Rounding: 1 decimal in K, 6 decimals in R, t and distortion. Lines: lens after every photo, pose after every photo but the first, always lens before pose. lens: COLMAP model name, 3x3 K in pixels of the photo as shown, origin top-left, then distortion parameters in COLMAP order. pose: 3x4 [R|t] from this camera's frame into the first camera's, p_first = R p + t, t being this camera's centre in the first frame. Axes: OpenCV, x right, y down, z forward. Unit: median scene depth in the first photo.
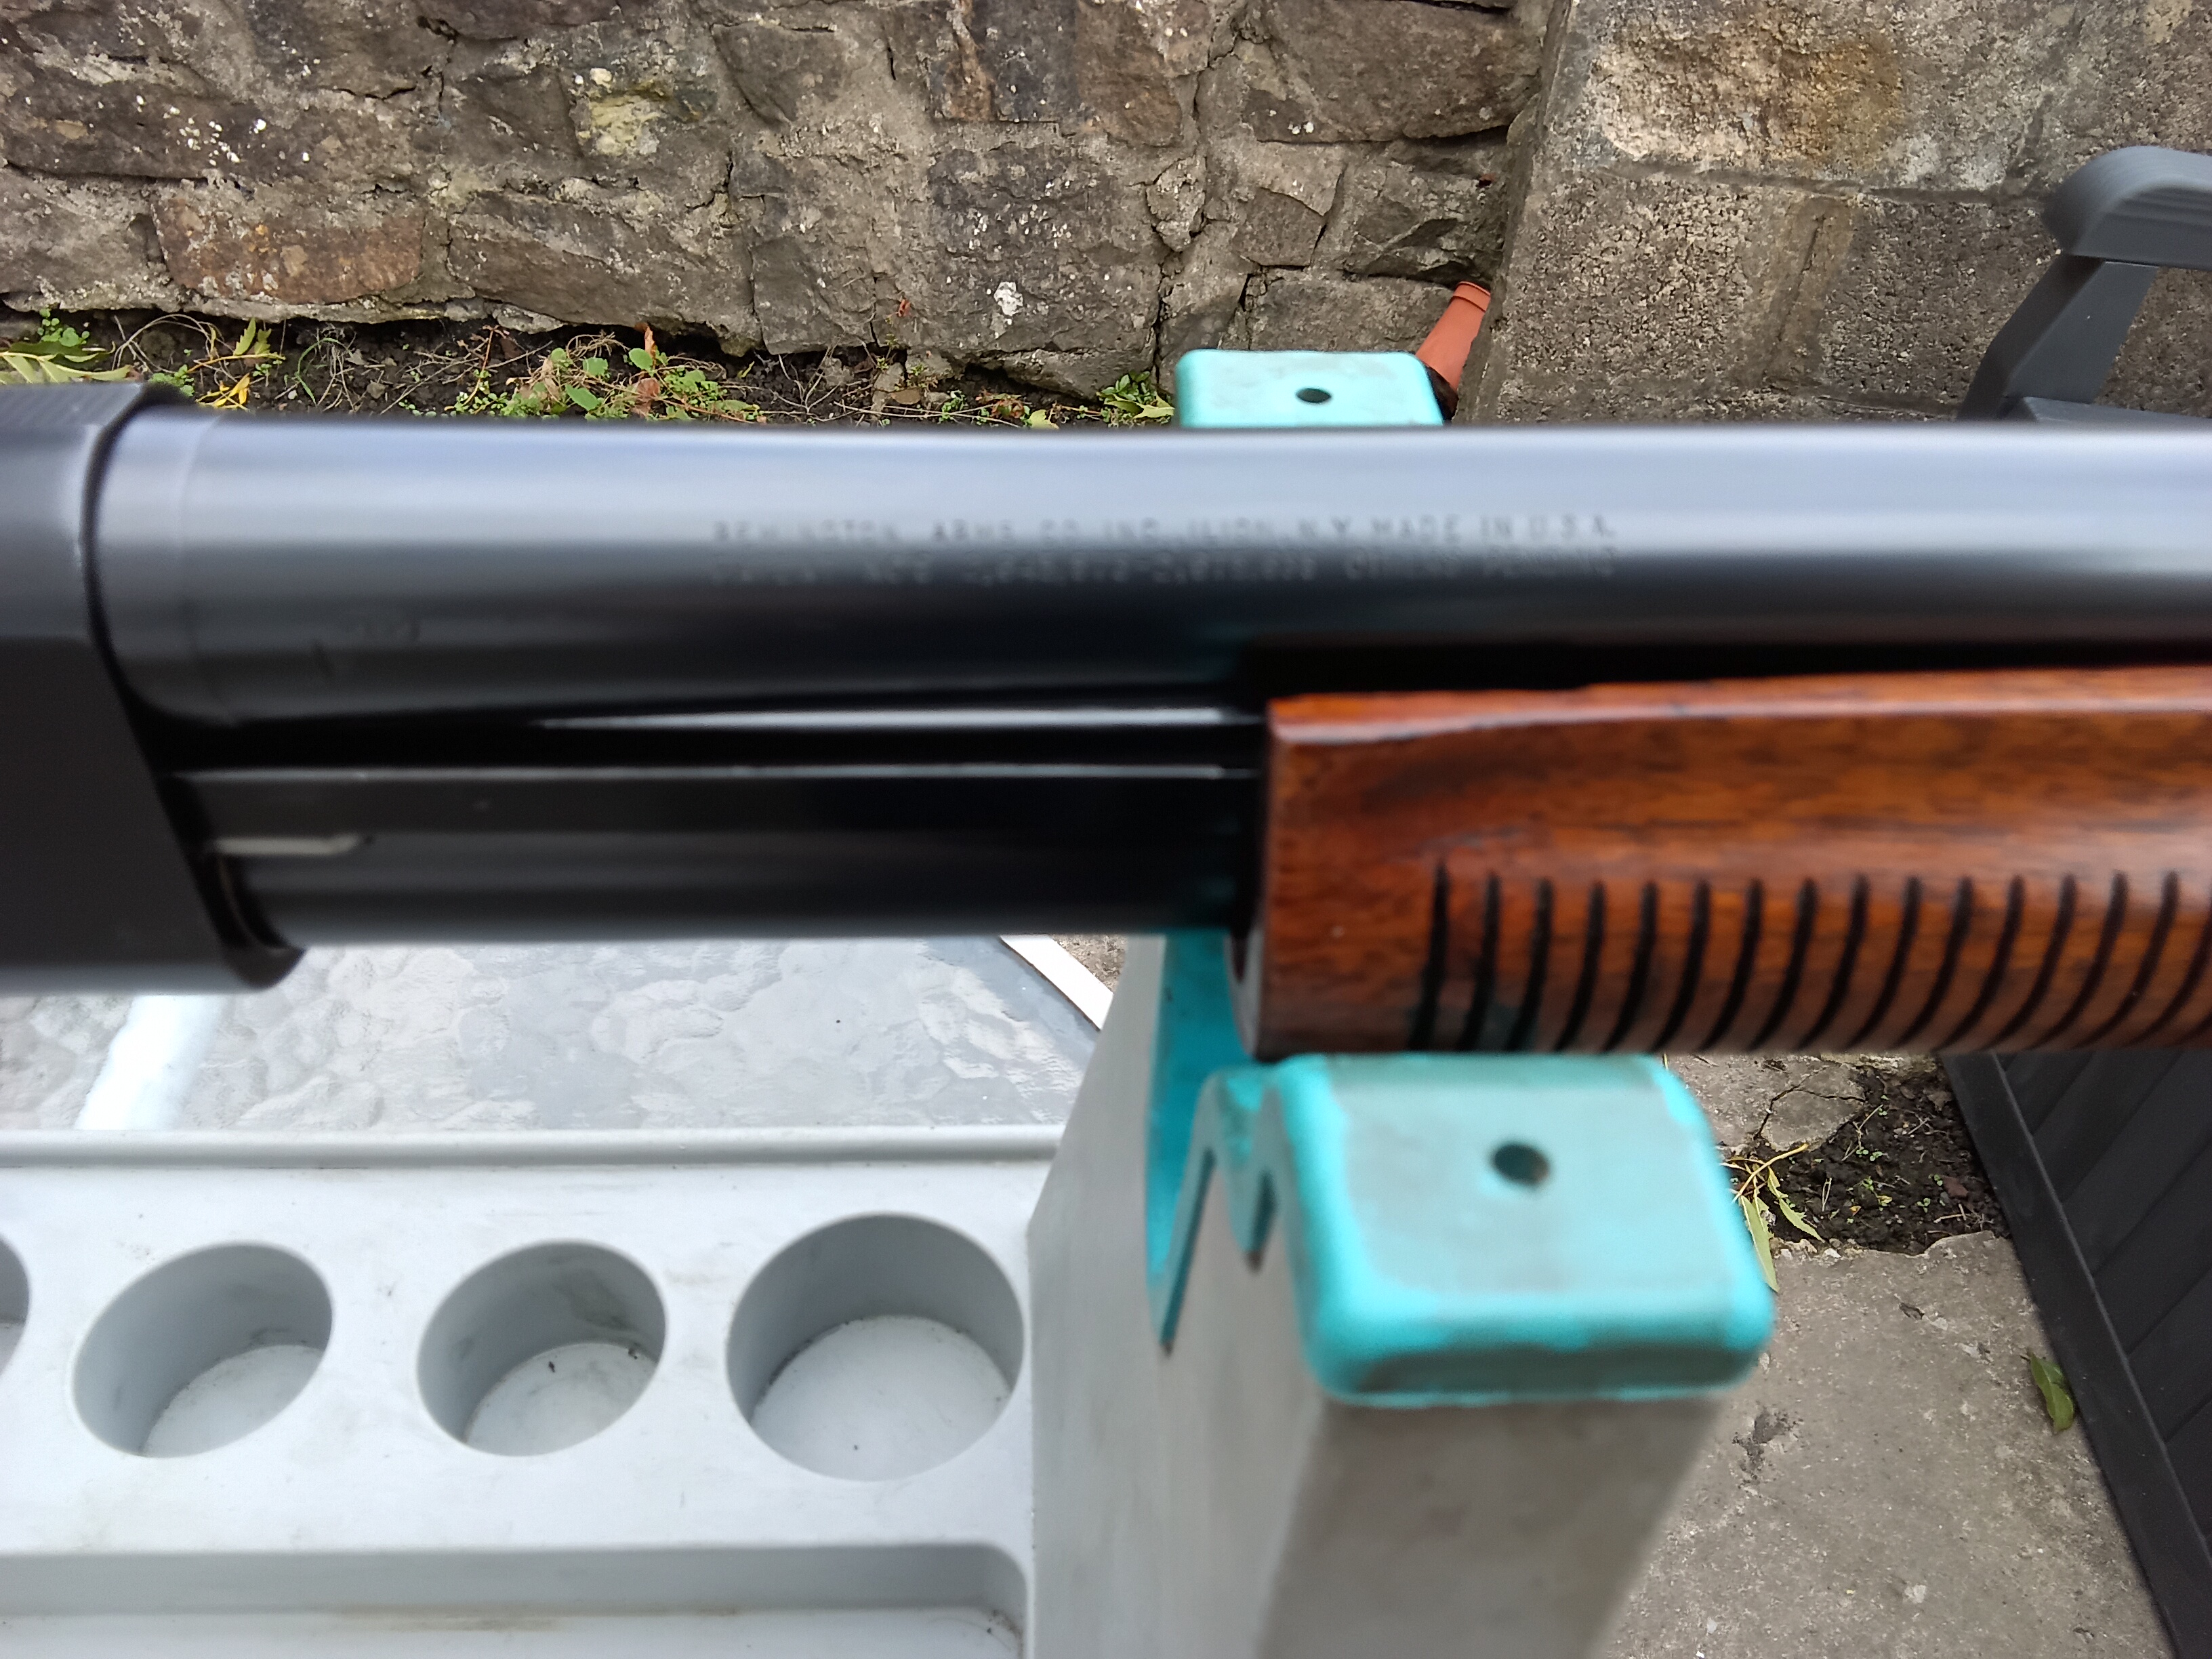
lens RADIAL K [[1762.3, 0, 1105.8], [0, 1762.3, 880.3], [0, 0, 1]] dist [0.024910, -0.063807]
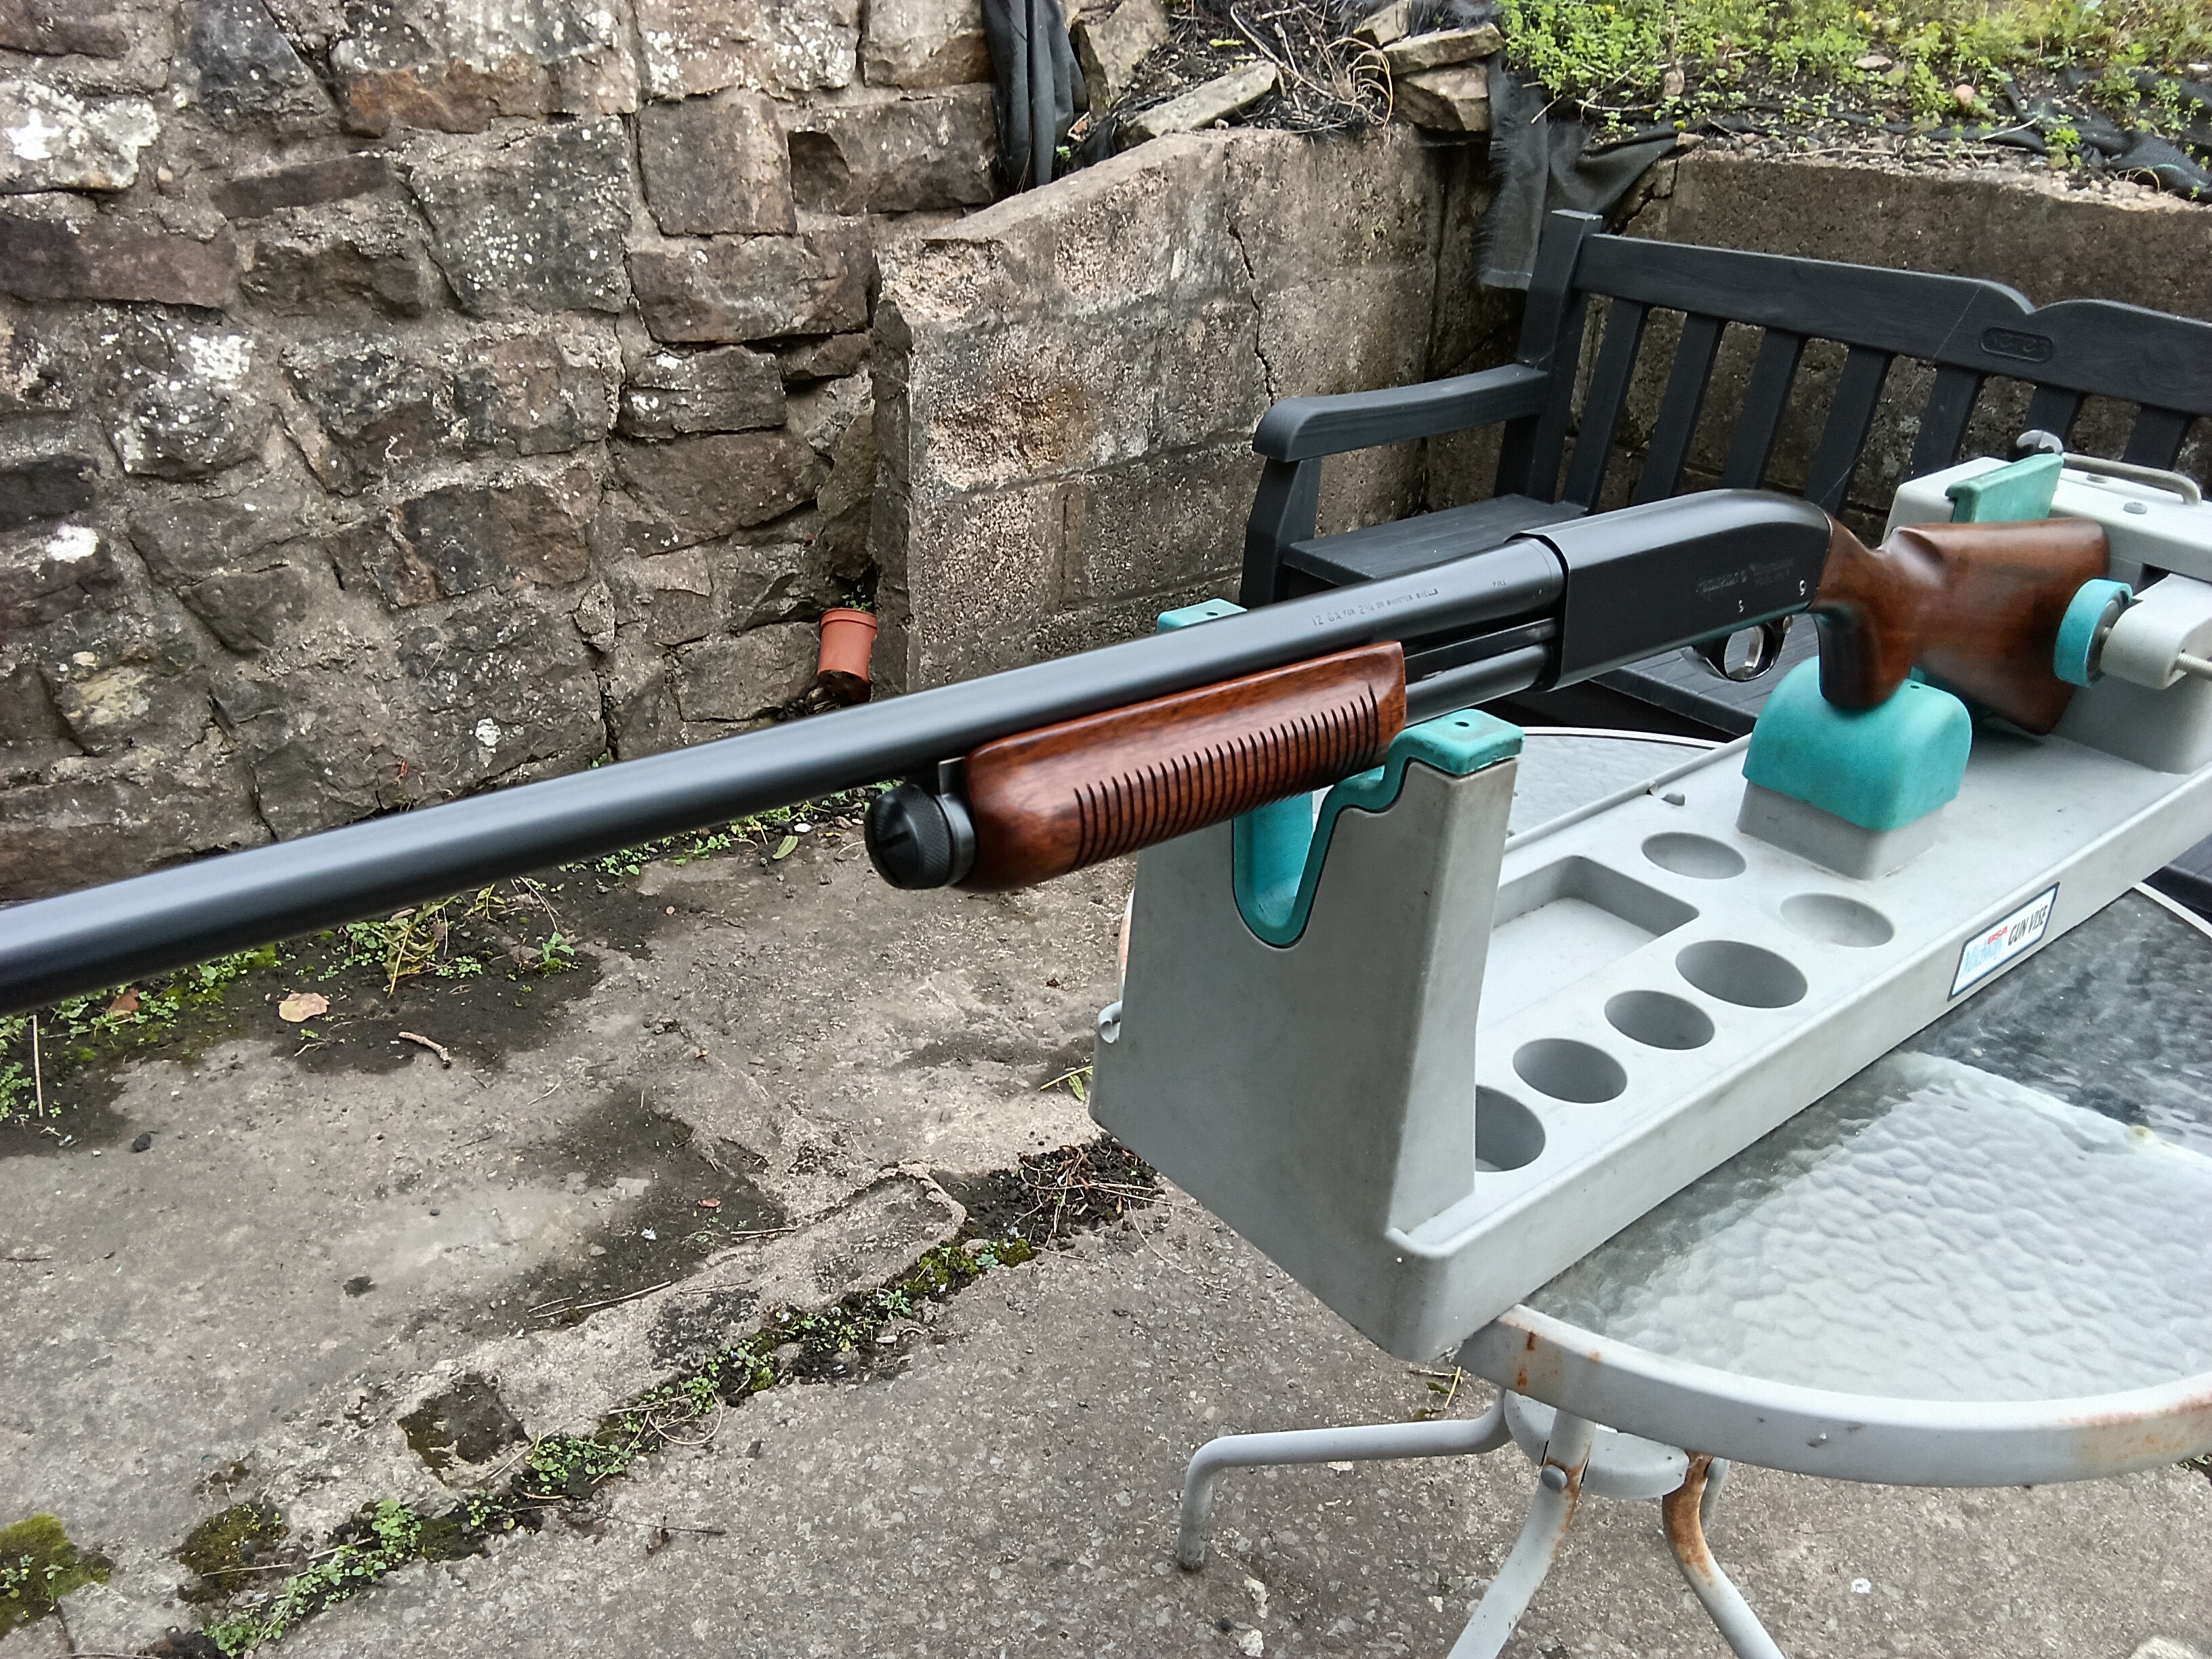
lens RADIAL K [[1762.3, 0, 1156.5], [0, 1762.3, 845.5], [0, 0, 1]] dist [0.024910, -0.063807]
pose [[0.716931, -0.353179, 0.601061, -0.487469], [0.473198, 0.879673, -0.047530, 0.001652], [-0.511950, 0.318497, 0.797789, -0.143410]]
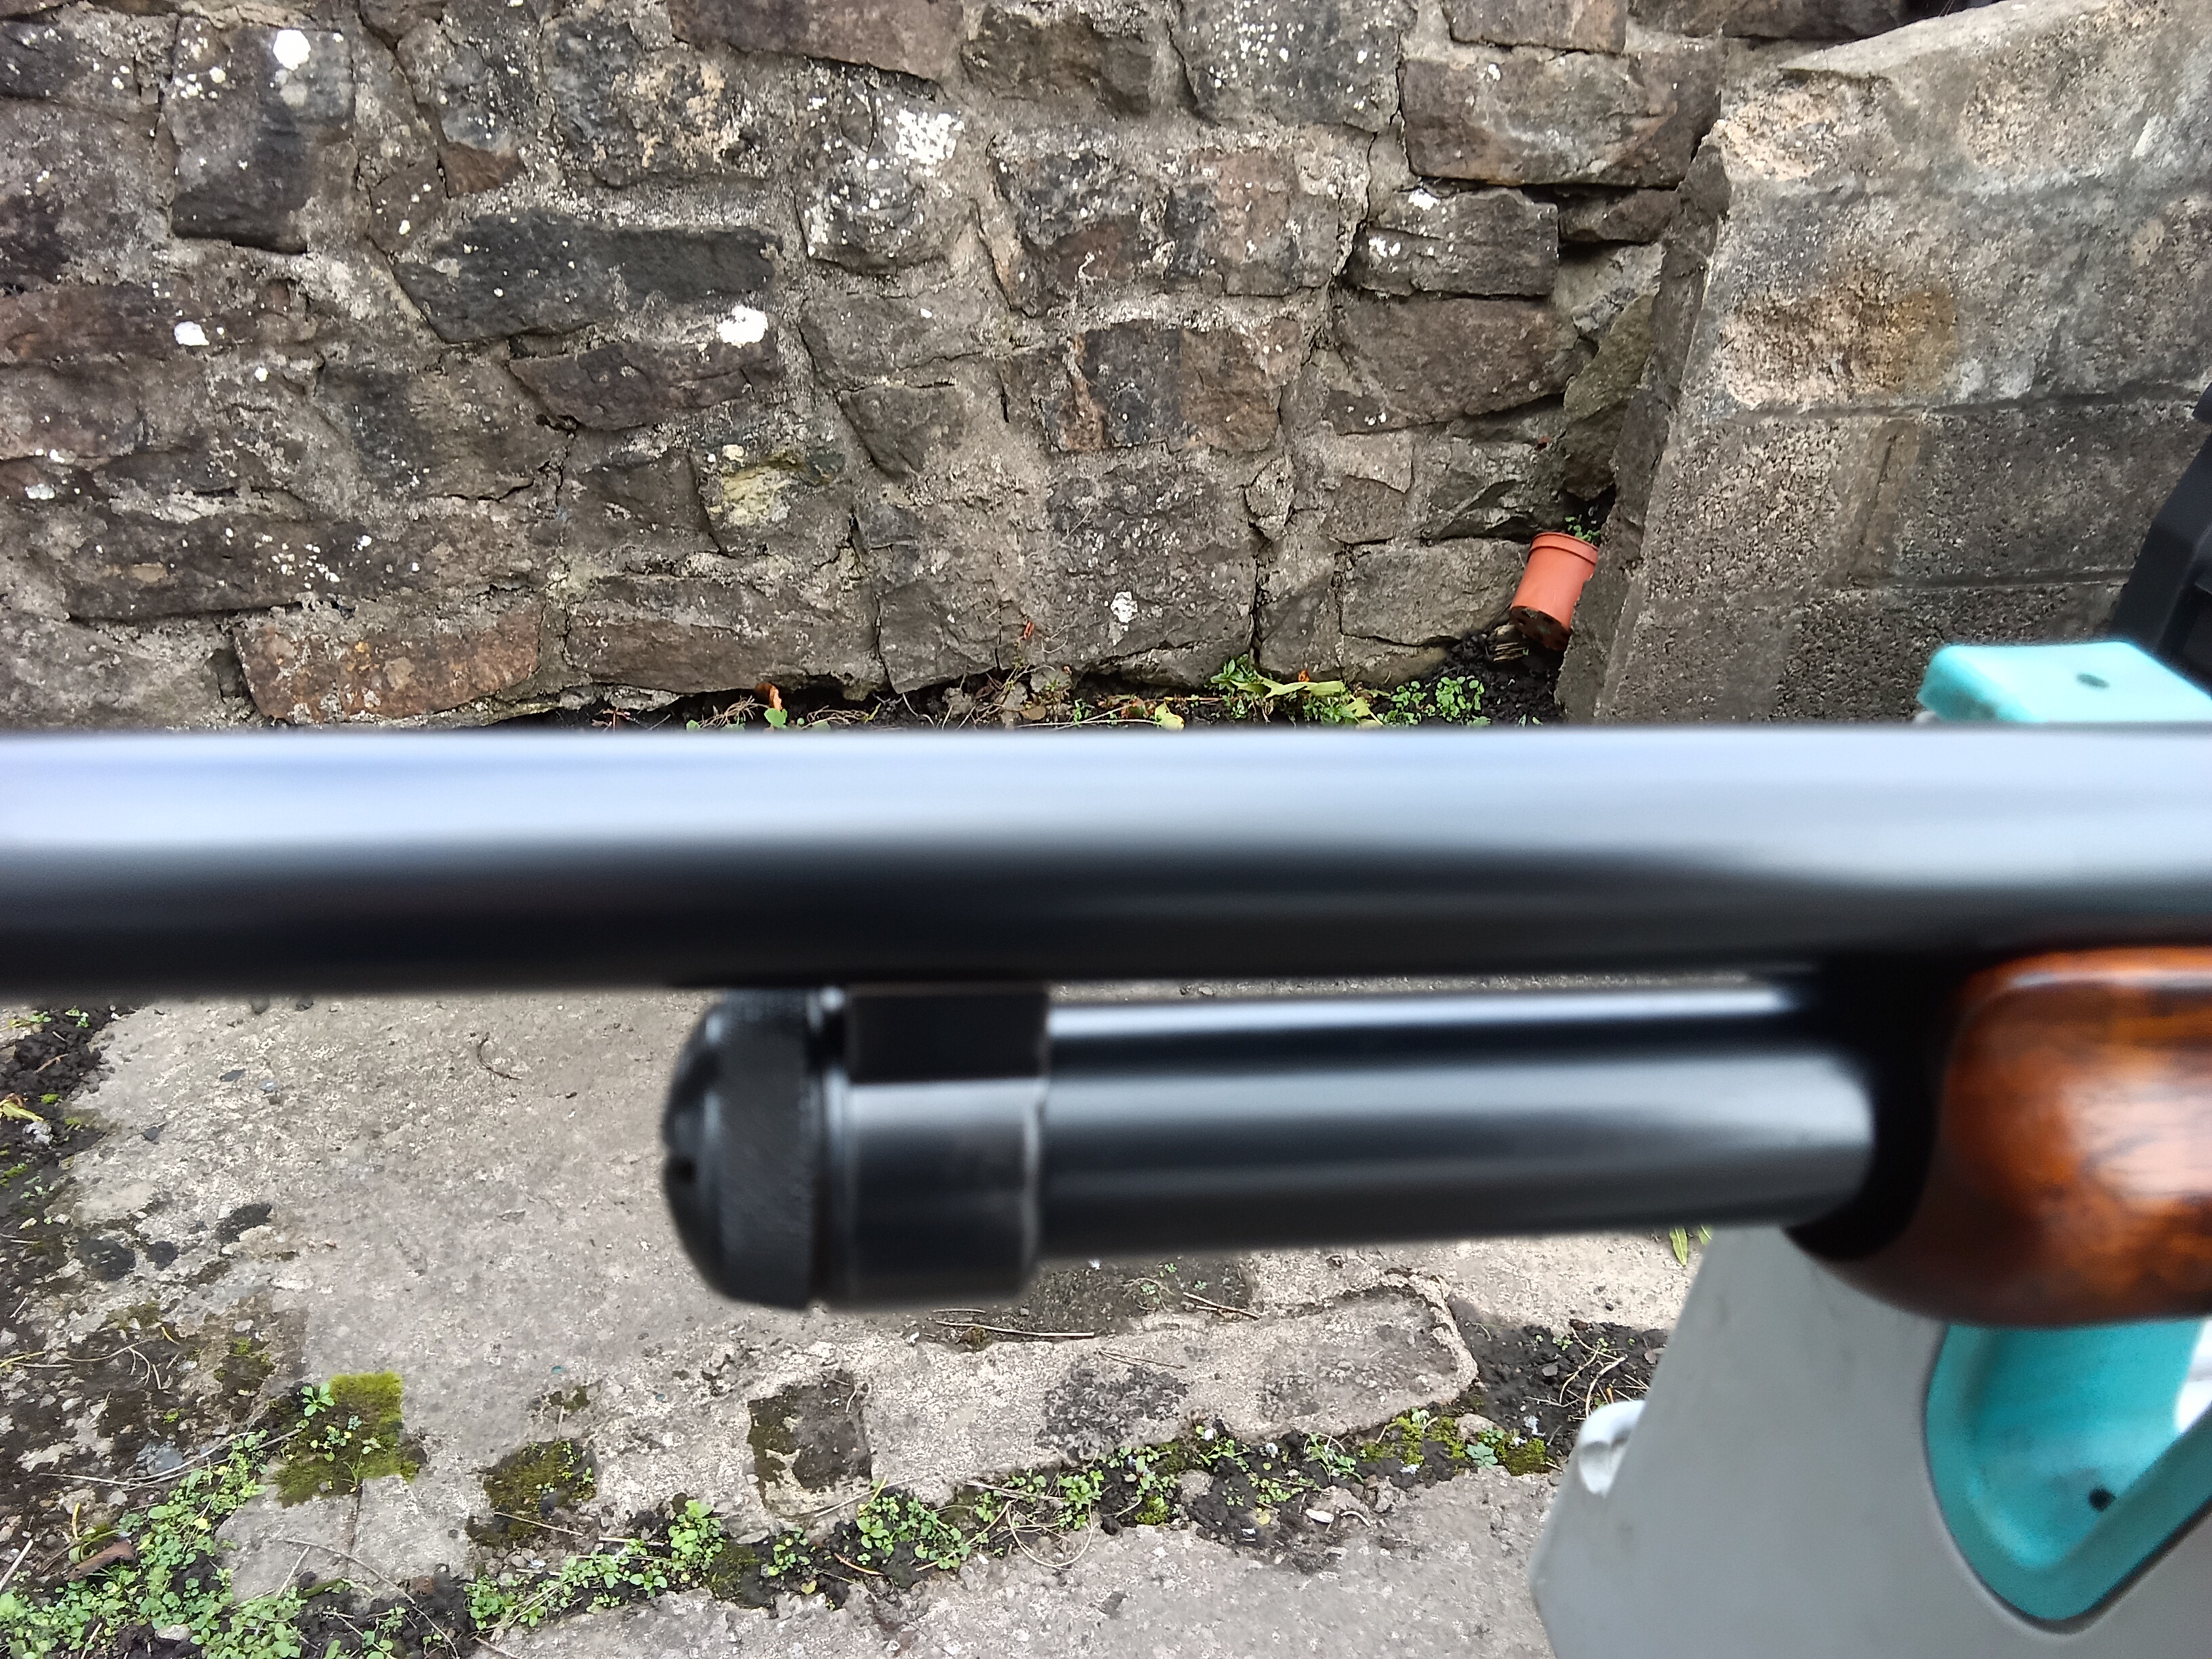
lens RADIAL K [[1762.3, 0, 1101.0], [0, 1762.3, 882.3], [0, 0, 1]] dist [0.024910, -0.063807]
pose [[0.960766, -0.175066, 0.215131, -0.334063], [0.204082, 0.971462, -0.120881, -0.051807], [-0.187830, 0.160042, 0.969075, 0.024744]]
